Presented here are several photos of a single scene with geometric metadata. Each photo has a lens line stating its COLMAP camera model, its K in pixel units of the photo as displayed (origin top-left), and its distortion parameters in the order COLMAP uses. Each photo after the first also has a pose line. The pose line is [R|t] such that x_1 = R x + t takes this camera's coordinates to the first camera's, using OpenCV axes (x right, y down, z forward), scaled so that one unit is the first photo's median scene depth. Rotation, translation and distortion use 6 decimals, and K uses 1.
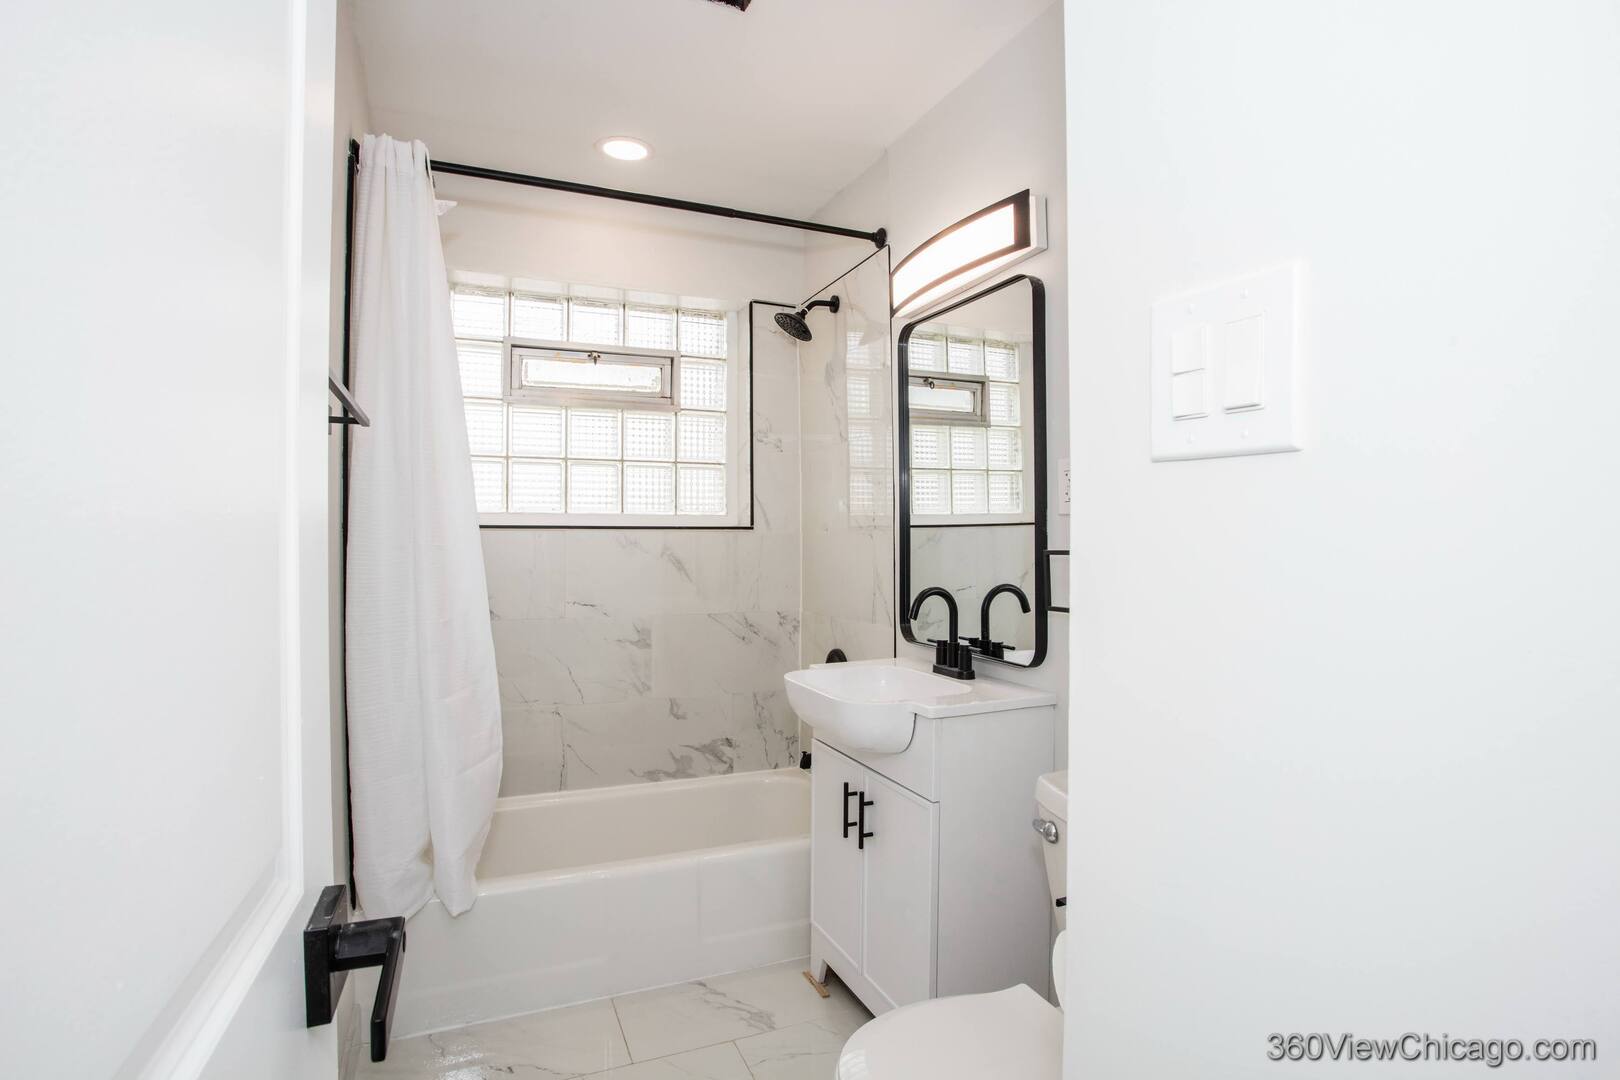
lens RADIAL K [[814.4, 0, 807.1], [0, 814.4, 539.9], [0, 0, 1]] dist [-0.082671, 0.039936]
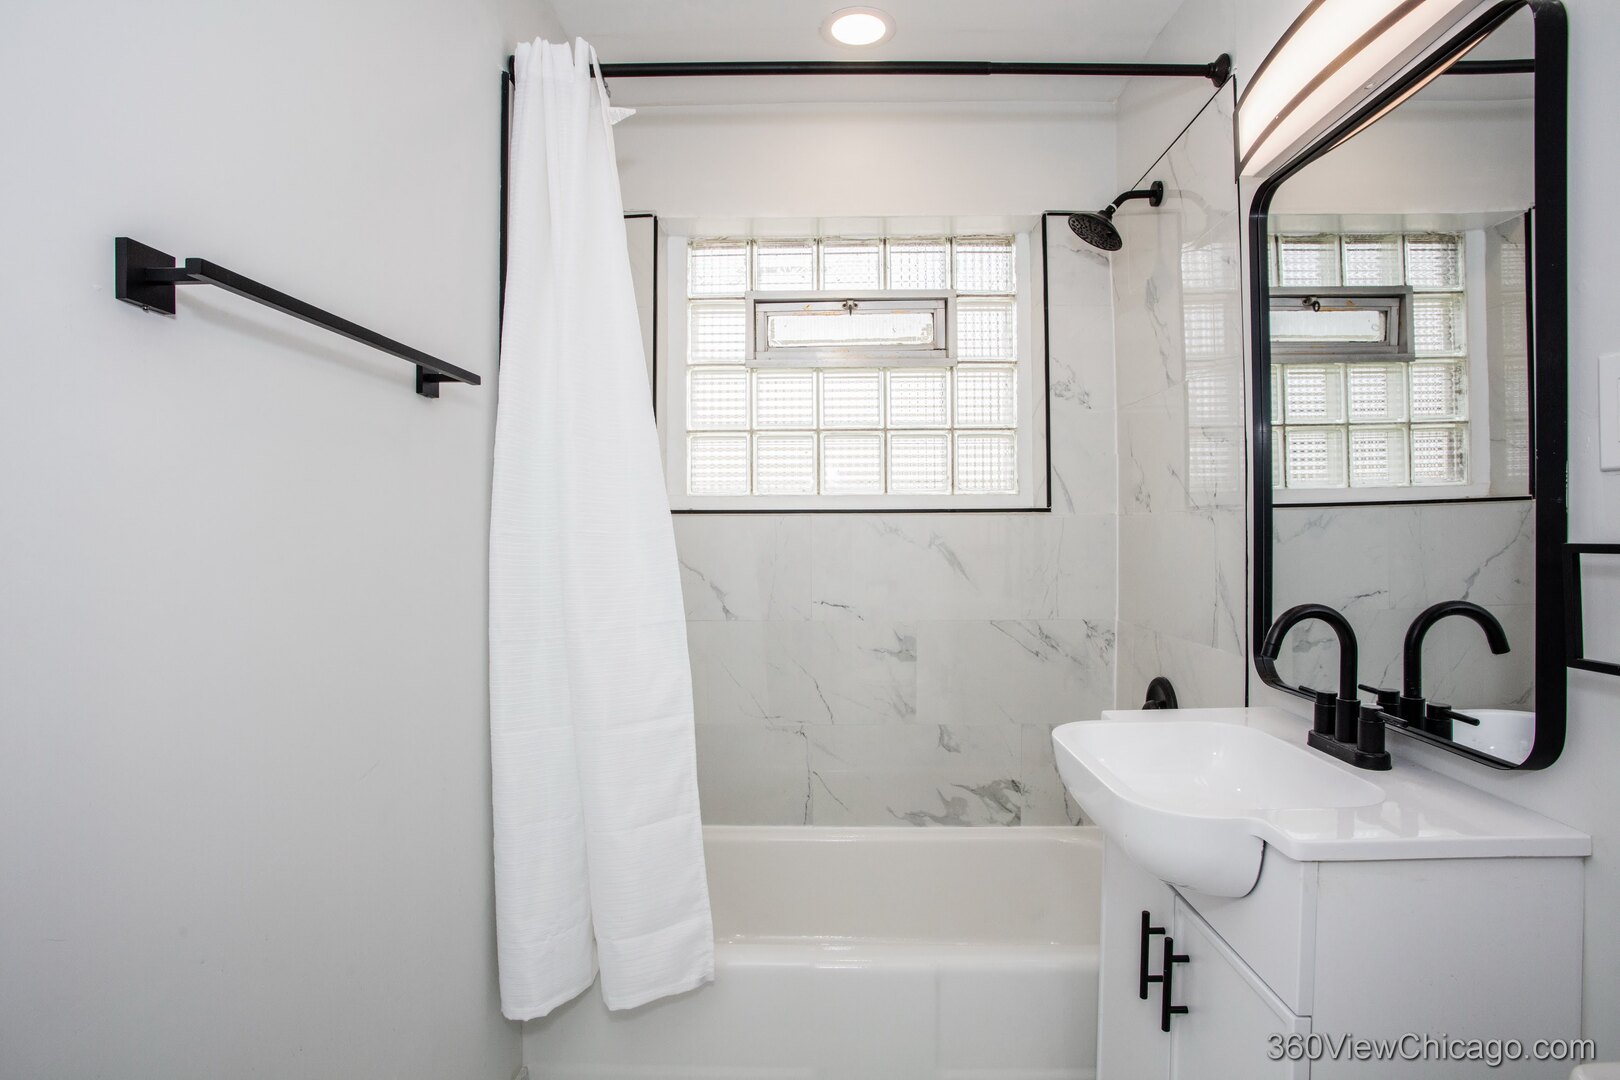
lens RADIAL K [[814.4, 0, 807.1], [0, 814.4, 539.9], [0, 0, 1]] dist [-0.082671, 0.039936]
pose [[0.910327, 0.001779, -0.413886, 0.041168], [0.005154, 0.999864, 0.015635, 0.000508], [0.413858, -0.016367, 0.910194, 0.220363]]
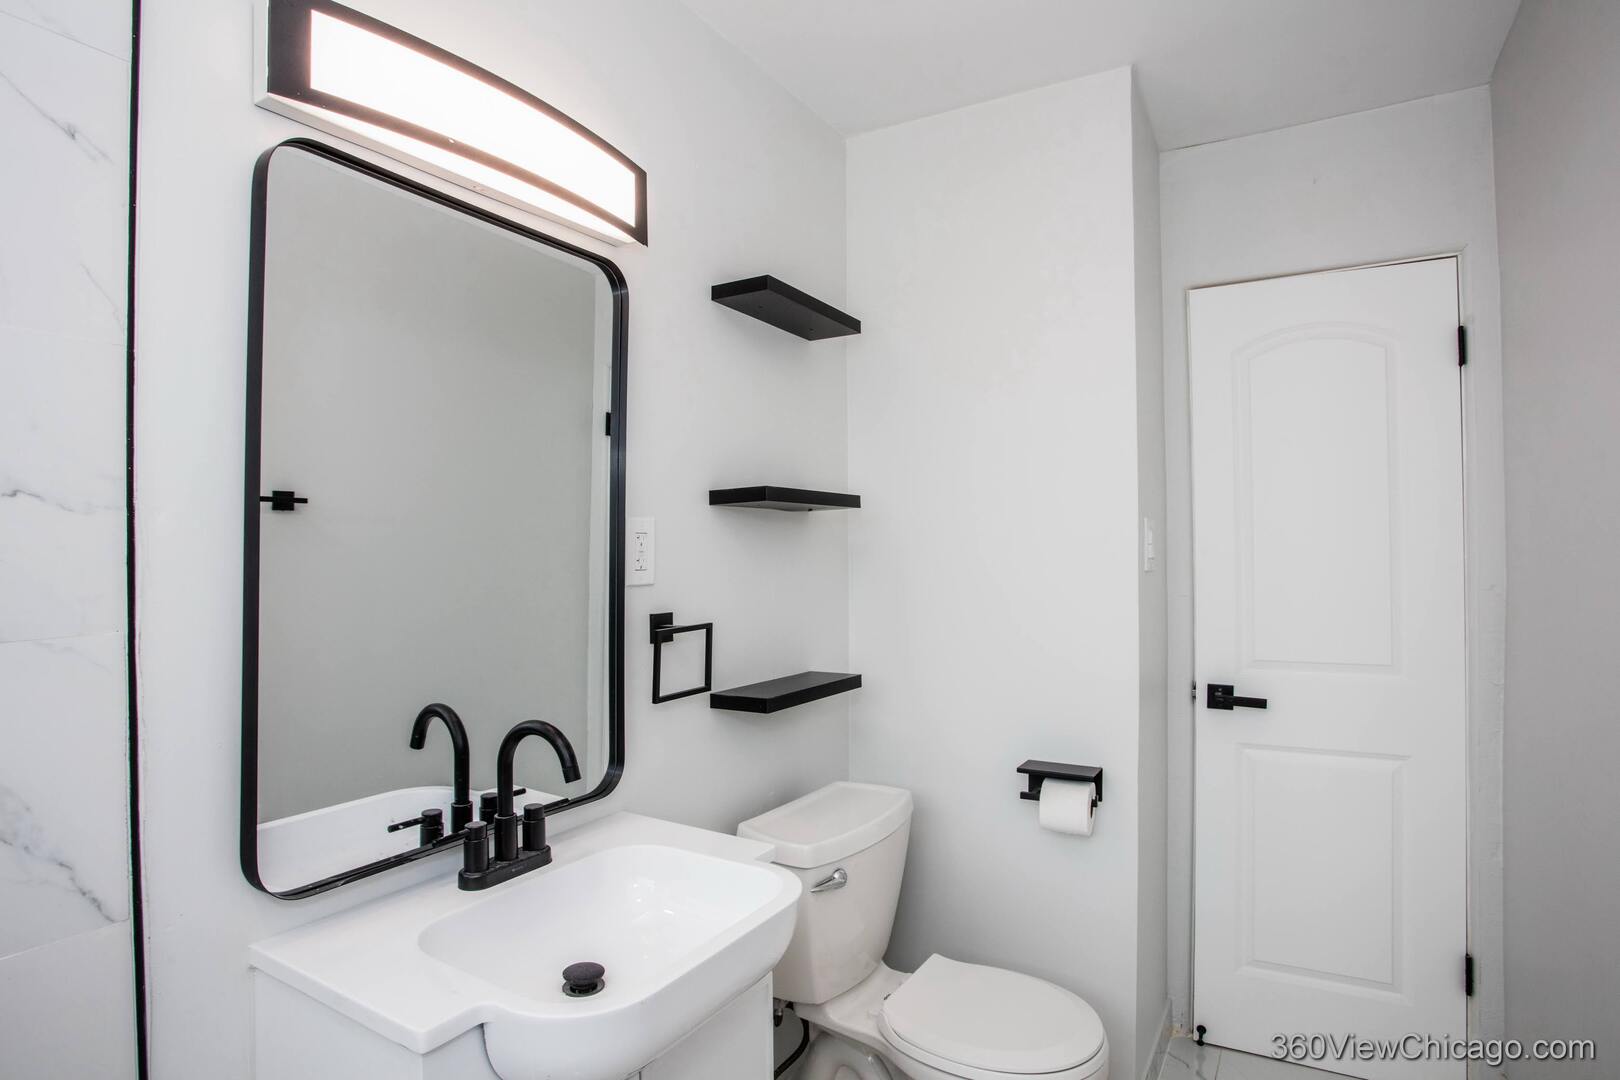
lens RADIAL K [[814.4, 0, 807.1], [0, 814.4, 539.9], [0, 0, 1]] dist [-0.082671, 0.039936]
pose [[-0.566168, 0.021479, 0.824010, -0.271963], [0.000328, 0.999666, -0.025833, -0.032819], [-0.824290, -0.014355, -0.565986, 0.769690]]
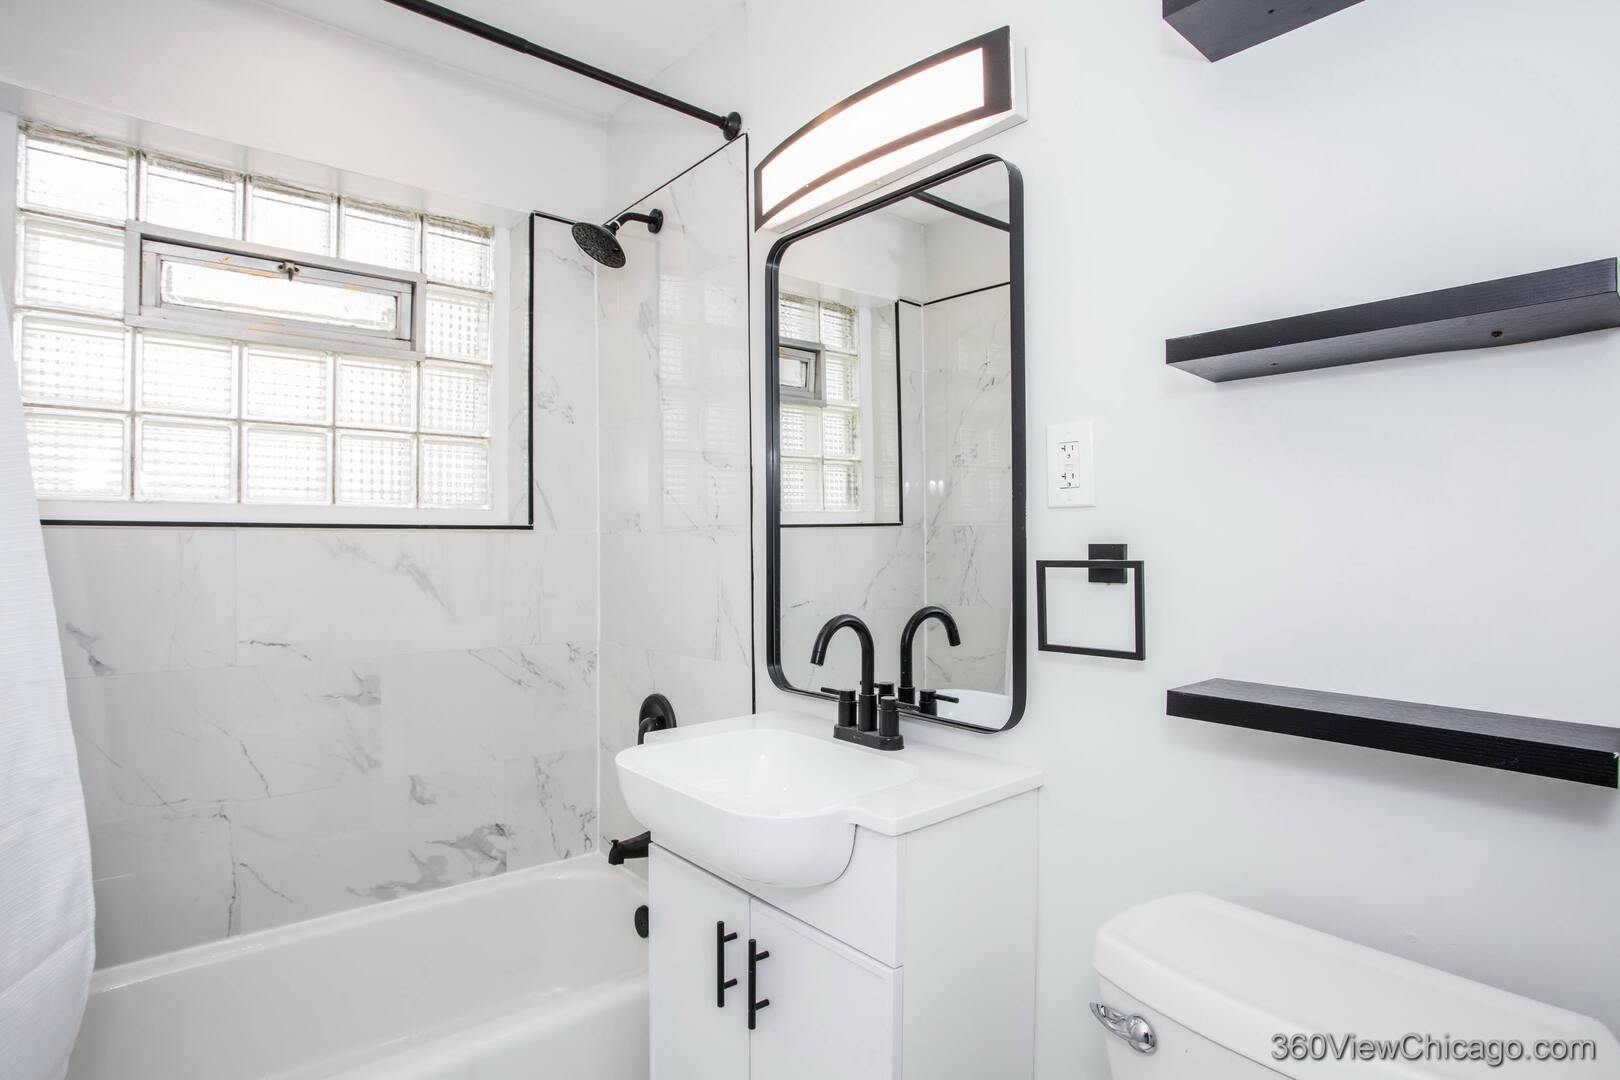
lens RADIAL K [[853.2, 0, 810.0], [0, 853.2, 540.0], [0, 0, 1]] dist [-0.081794, 0.042243]
pose [[0.956318, 0.000374, 0.292329, -0.051808], [0.000525, 0.999995, -0.002998, -0.001241], [-0.292329, 0.003021, 0.956313, 0.221466]]
